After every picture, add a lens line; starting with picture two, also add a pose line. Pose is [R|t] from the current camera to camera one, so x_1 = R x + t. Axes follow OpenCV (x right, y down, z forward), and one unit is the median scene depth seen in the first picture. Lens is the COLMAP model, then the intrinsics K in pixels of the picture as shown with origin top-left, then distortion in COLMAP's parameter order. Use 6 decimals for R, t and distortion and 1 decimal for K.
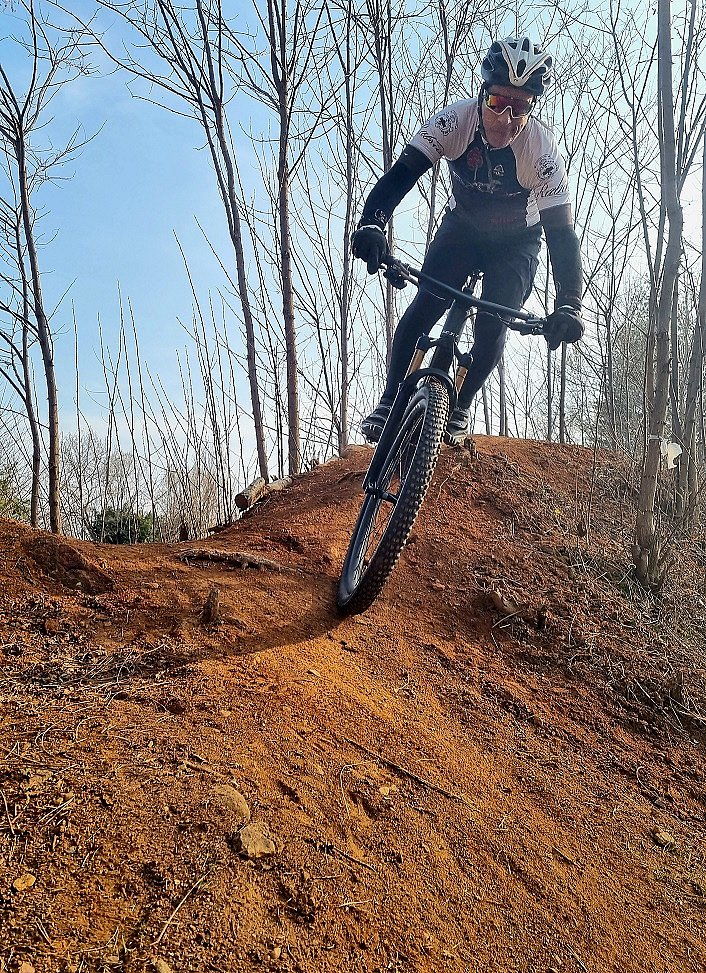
lens RADIAL K [[757.5, 0, 353.0], [0, 757.5, 486.5], [0, 0, 1]] dist [-0.002845, -0.000818]
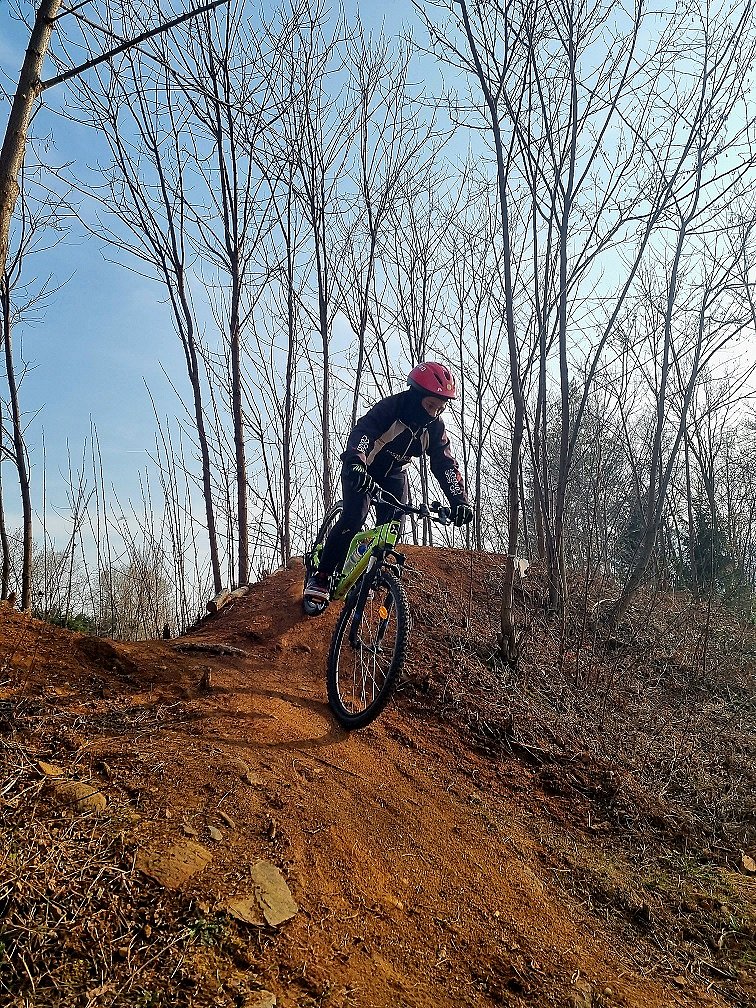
lens RADIAL K [[719.4, 0, 371.9], [0, 719.4, 500.3], [0, 0, 1]] dist [0.069351, -0.060254]
pose [[0.994175, -0.004472, 0.107690, -0.001850], [0.016821, 0.993335, -0.114034, -0.006736], [-0.106462, 0.115181, 0.987623, -0.121957]]
